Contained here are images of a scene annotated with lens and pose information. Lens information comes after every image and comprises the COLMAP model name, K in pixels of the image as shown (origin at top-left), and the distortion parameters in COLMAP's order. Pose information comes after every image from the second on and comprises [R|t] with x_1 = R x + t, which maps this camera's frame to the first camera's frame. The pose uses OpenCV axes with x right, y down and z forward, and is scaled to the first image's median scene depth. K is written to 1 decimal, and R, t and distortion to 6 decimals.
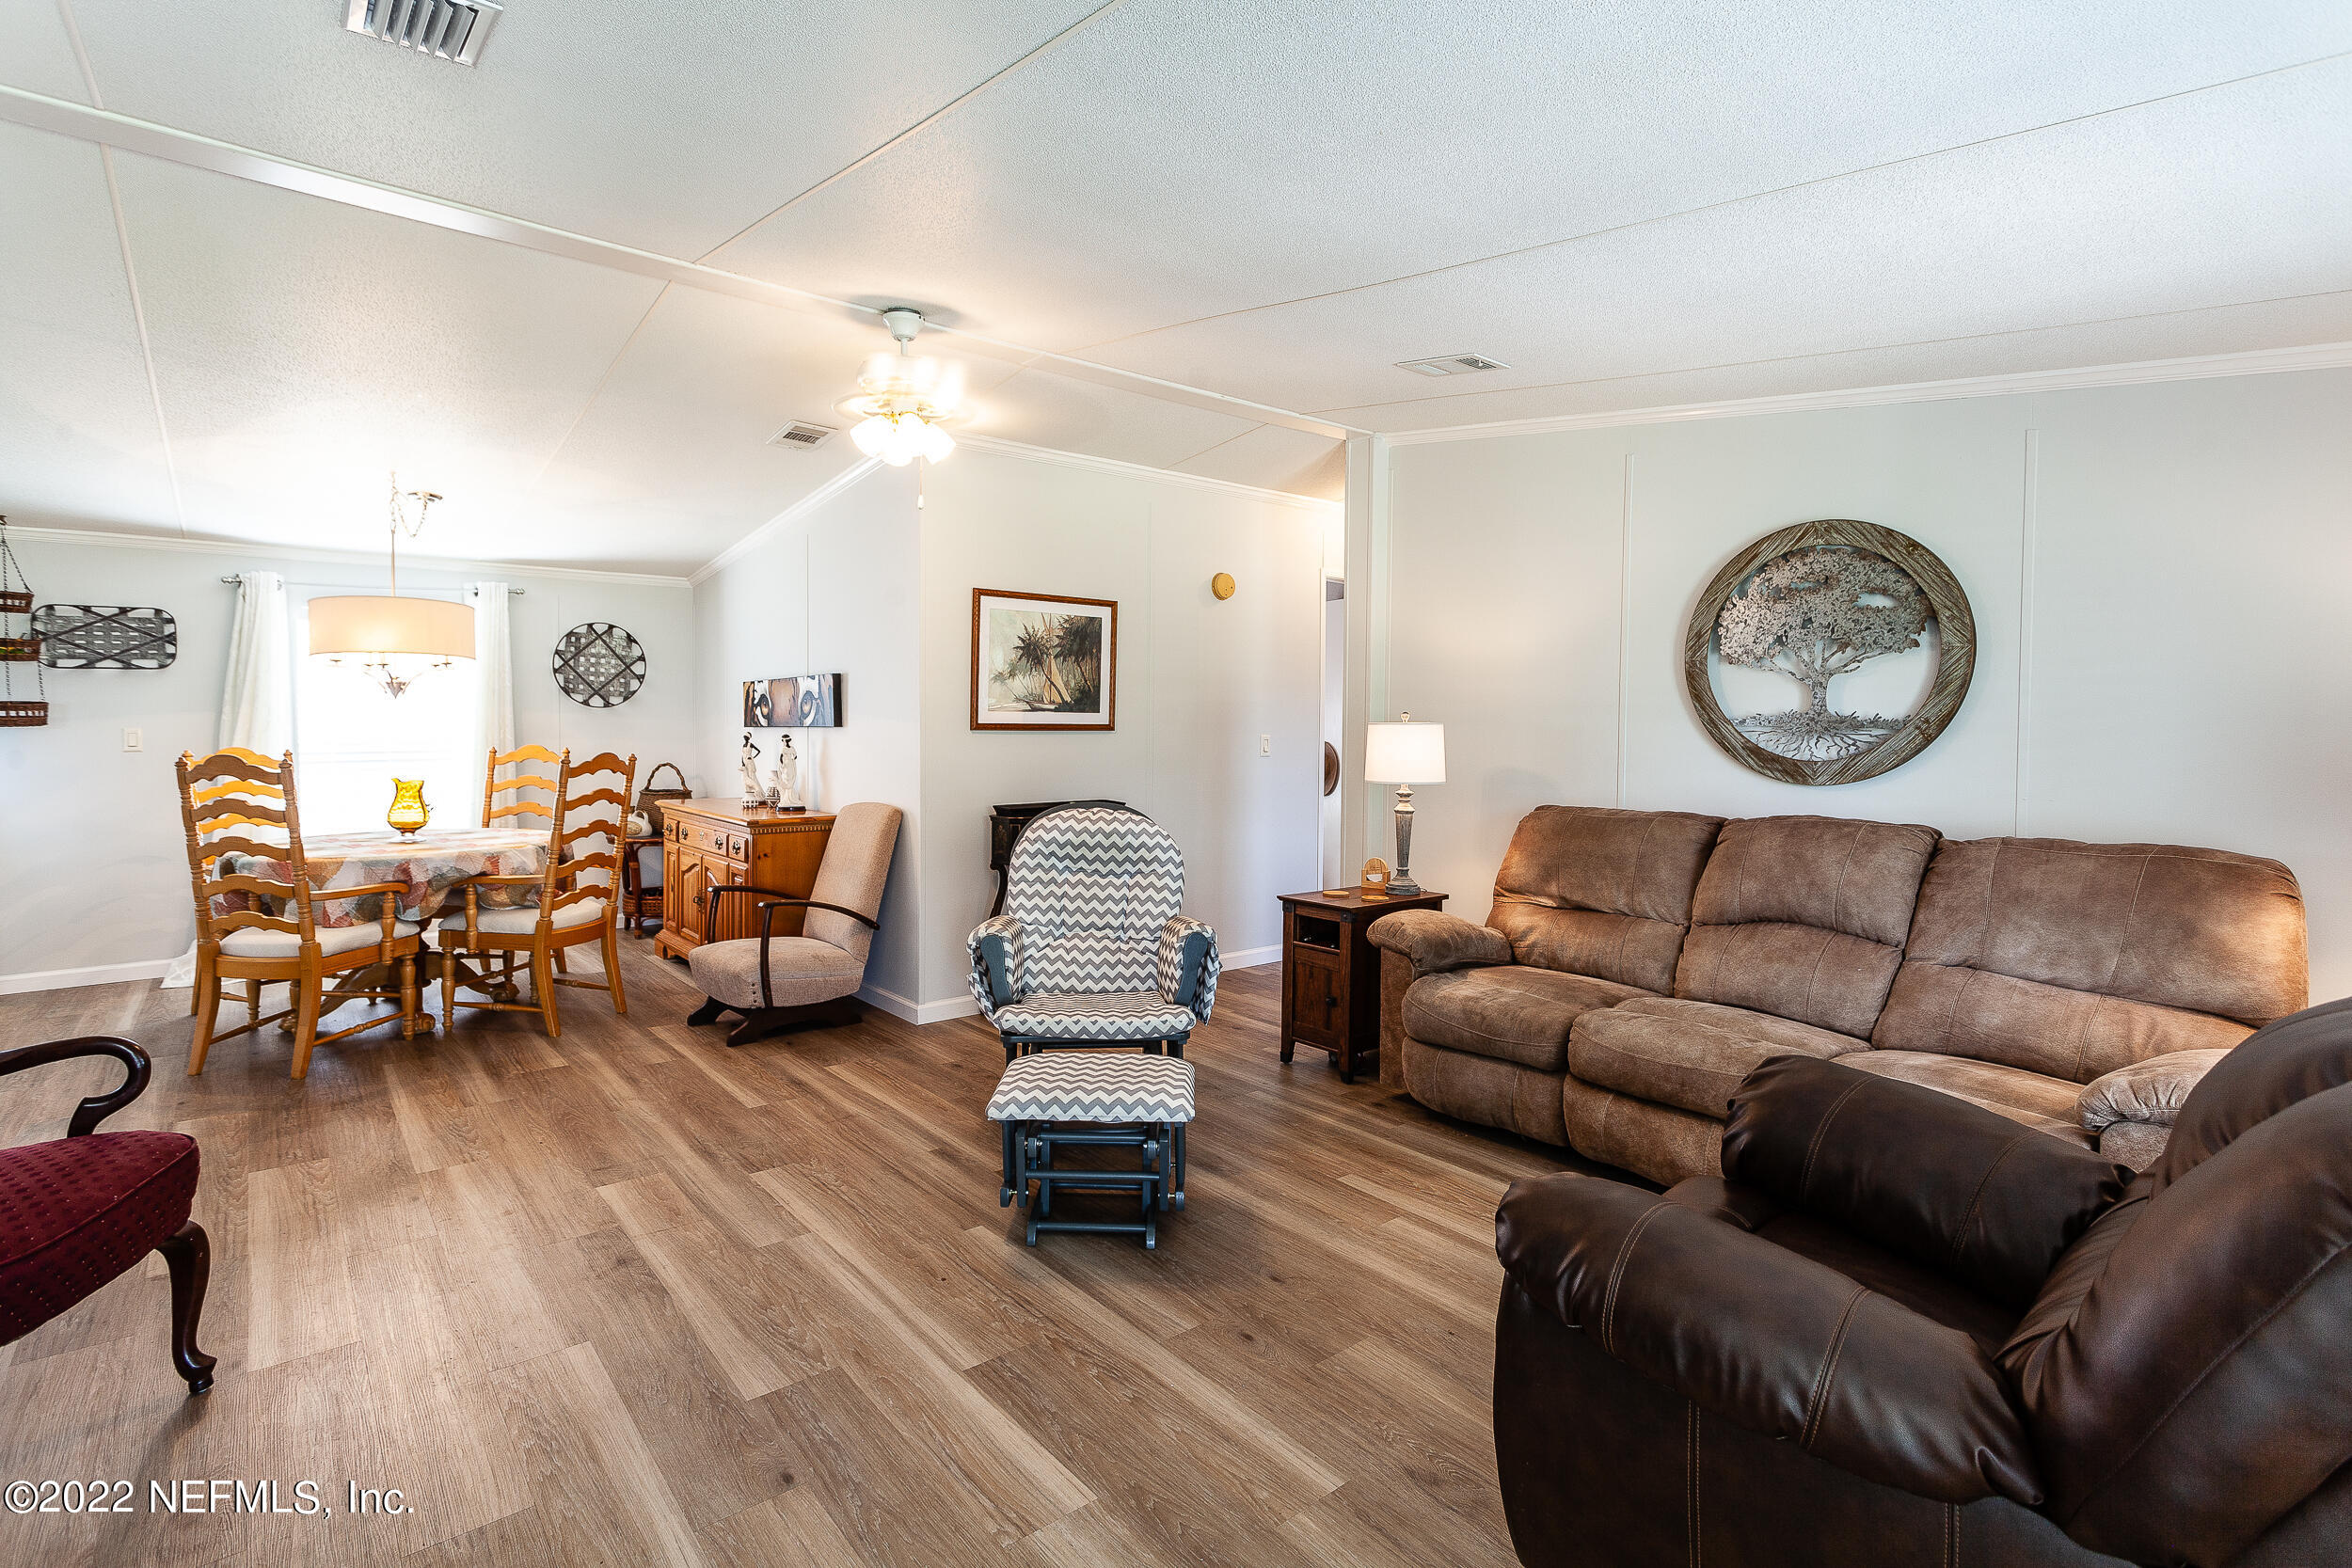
lens RADIAL K [[1208.6, 0, 1163.8], [0, 1208.6, 769.1], [0, 0, 1]] dist [-0.066849, 0.030004]
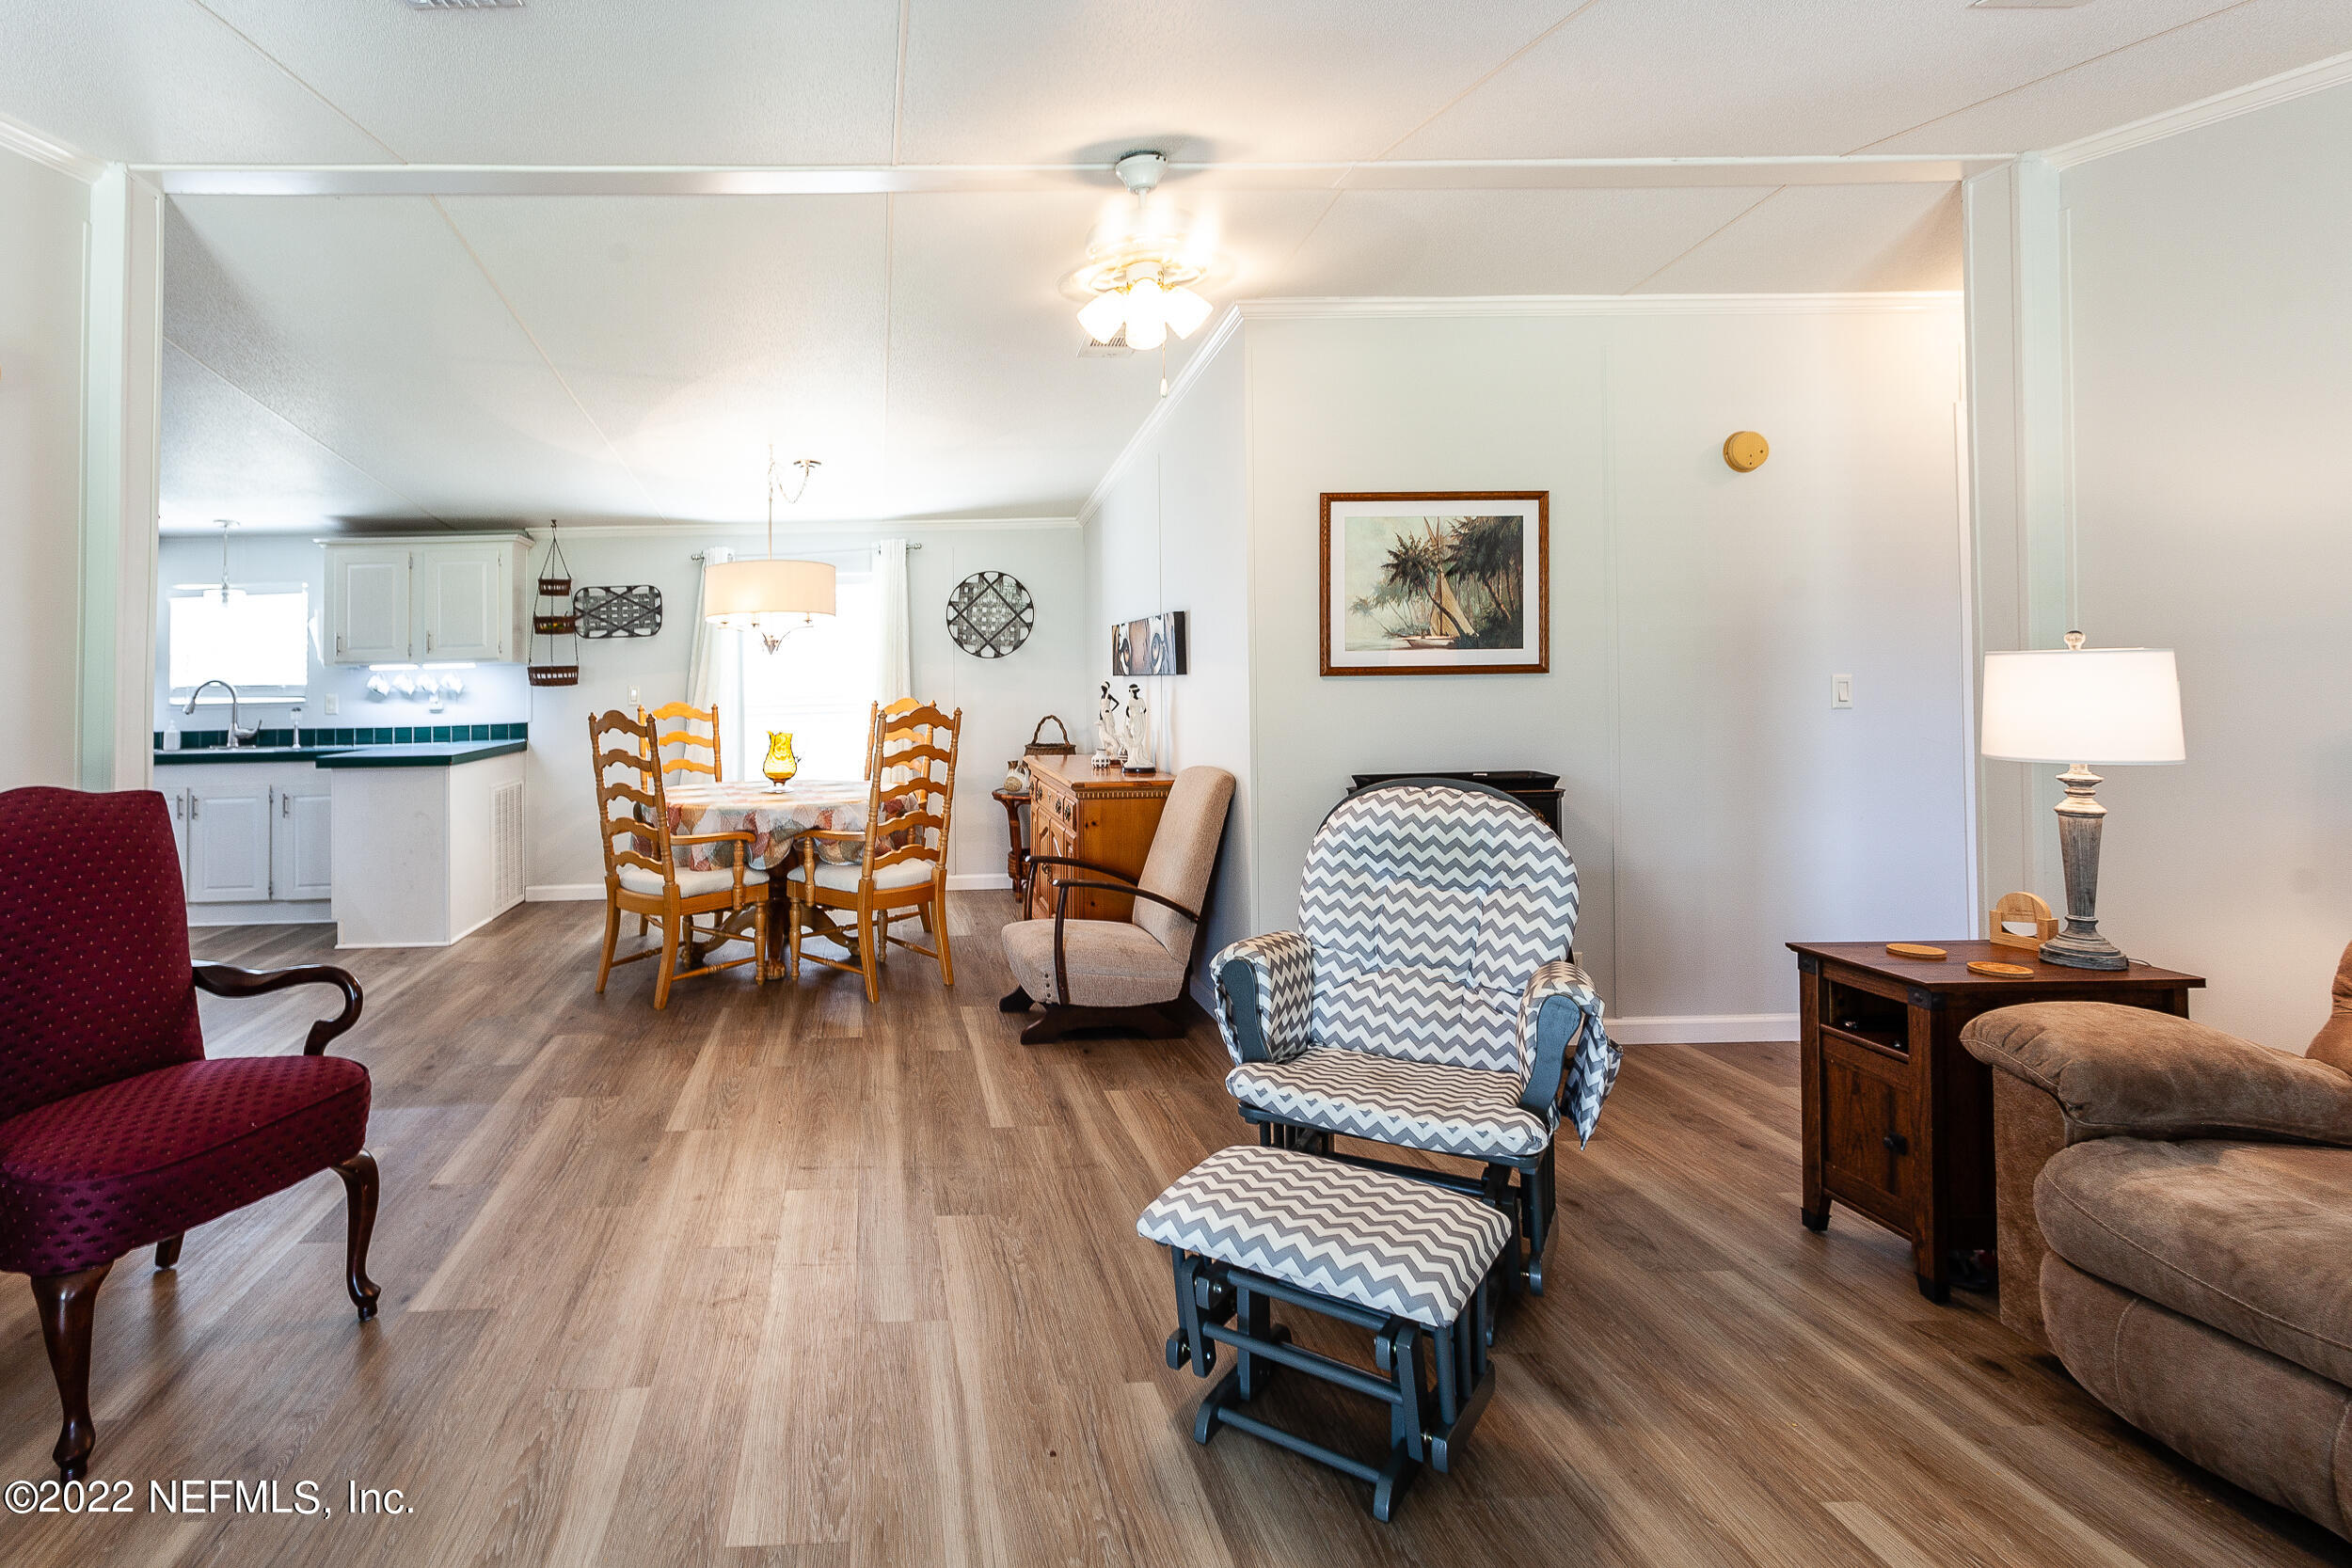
lens RADIAL K [[1142.0, 0, 1175.7], [0, 1142.0, 646.4], [0, 0, 1]] dist [-0.011266, 0.001118]
pose [[0.767960, -0.030840, -0.639755, 0.251896], [-0.001949, 0.998723, -0.050485, -0.015163], [0.640495, 0.040017, 0.766919, 0.400245]]
